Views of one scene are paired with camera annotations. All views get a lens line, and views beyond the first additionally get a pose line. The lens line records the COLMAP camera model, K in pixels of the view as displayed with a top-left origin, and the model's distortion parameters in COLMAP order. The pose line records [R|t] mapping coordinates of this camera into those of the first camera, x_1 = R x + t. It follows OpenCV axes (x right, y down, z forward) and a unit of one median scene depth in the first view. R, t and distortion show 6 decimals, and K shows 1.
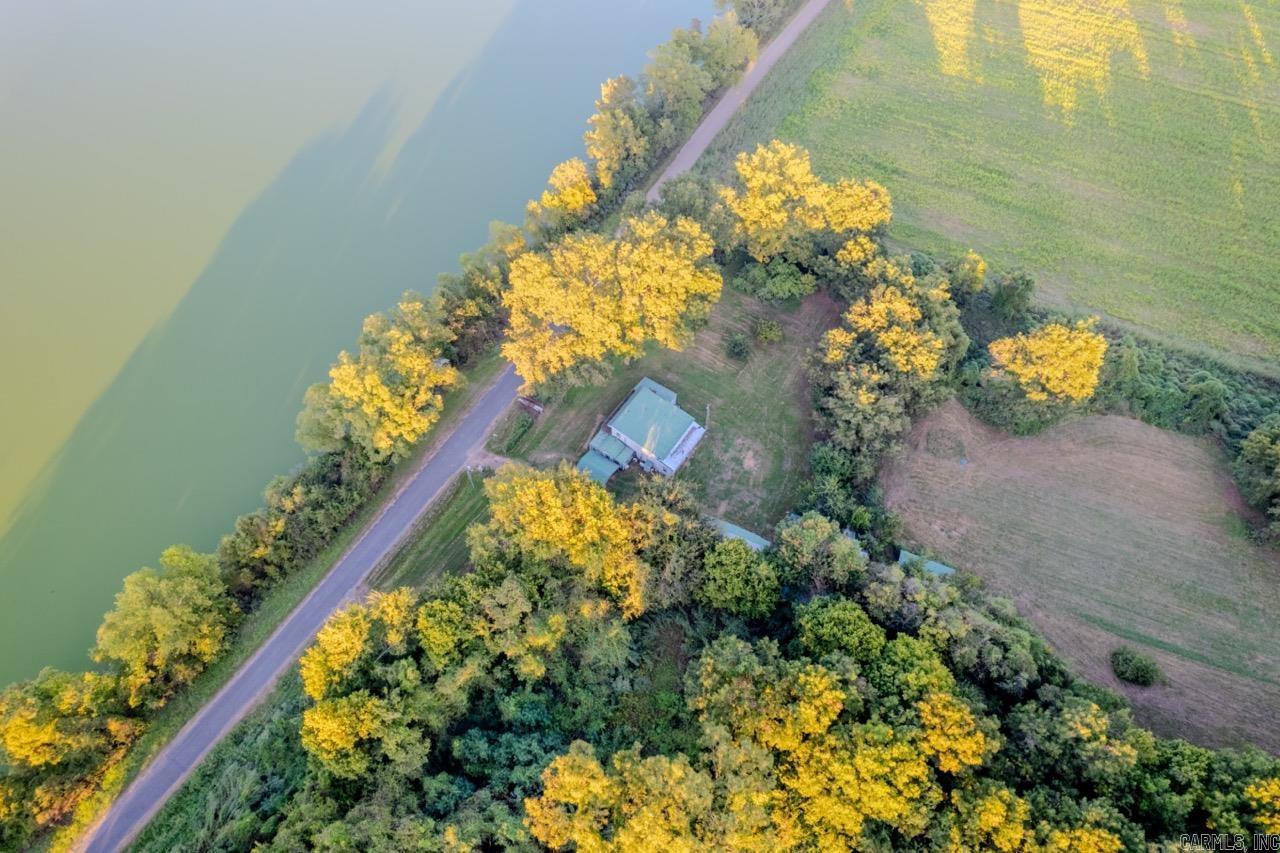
lens RADIAL K [[817.9, 0, 640.7], [0, 817.9, 422.6], [0, 0, 1]] dist [-0.078489, 0.068993]
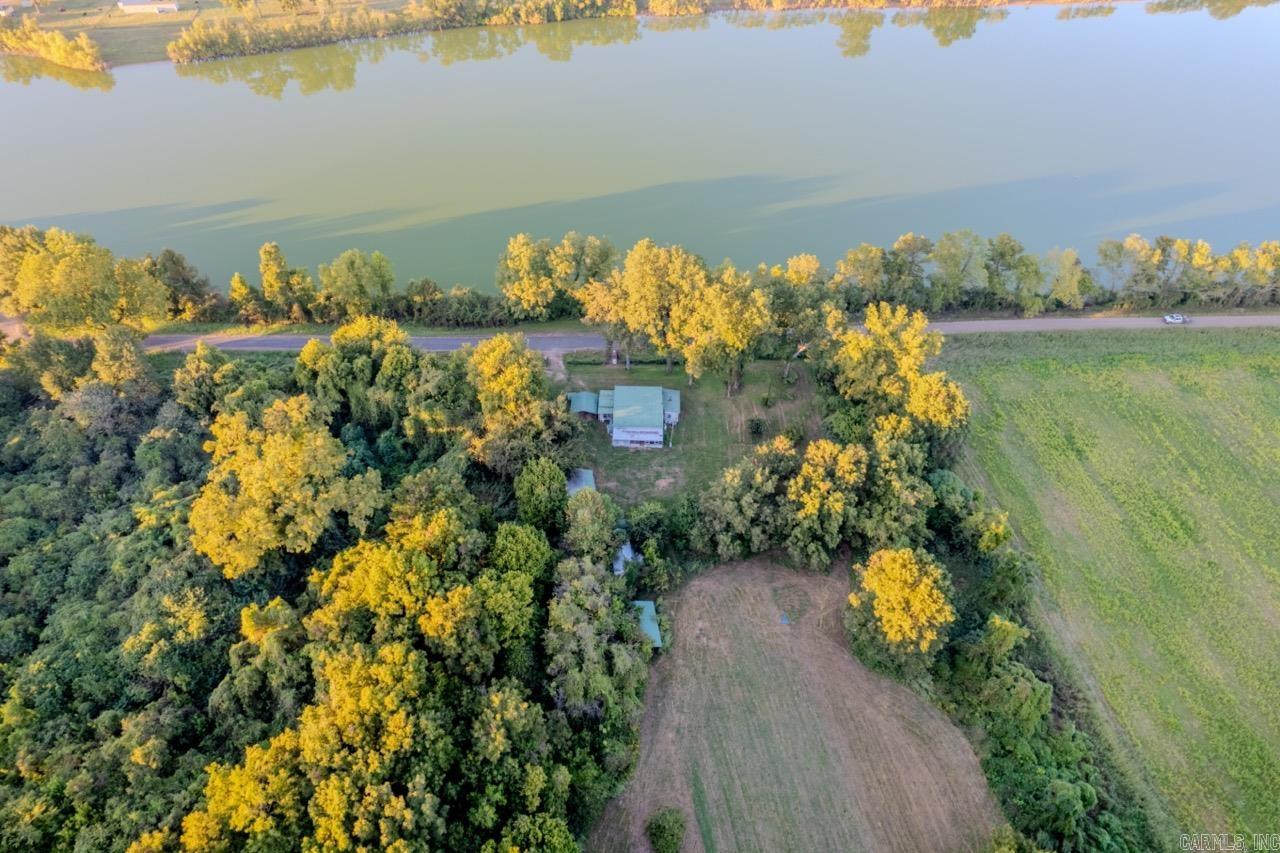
lens RADIAL K [[817.9, 0, 640.7], [0, 817.9, 422.6], [0, 0, 1]] dist [-0.078489, 0.068993]
pose [[0.539576, 0.582885, -0.607539, 0.856299], [-0.697838, 0.713335, 0.064614, -0.071179], [0.471041, 0.389099, 0.791658, 0.055415]]
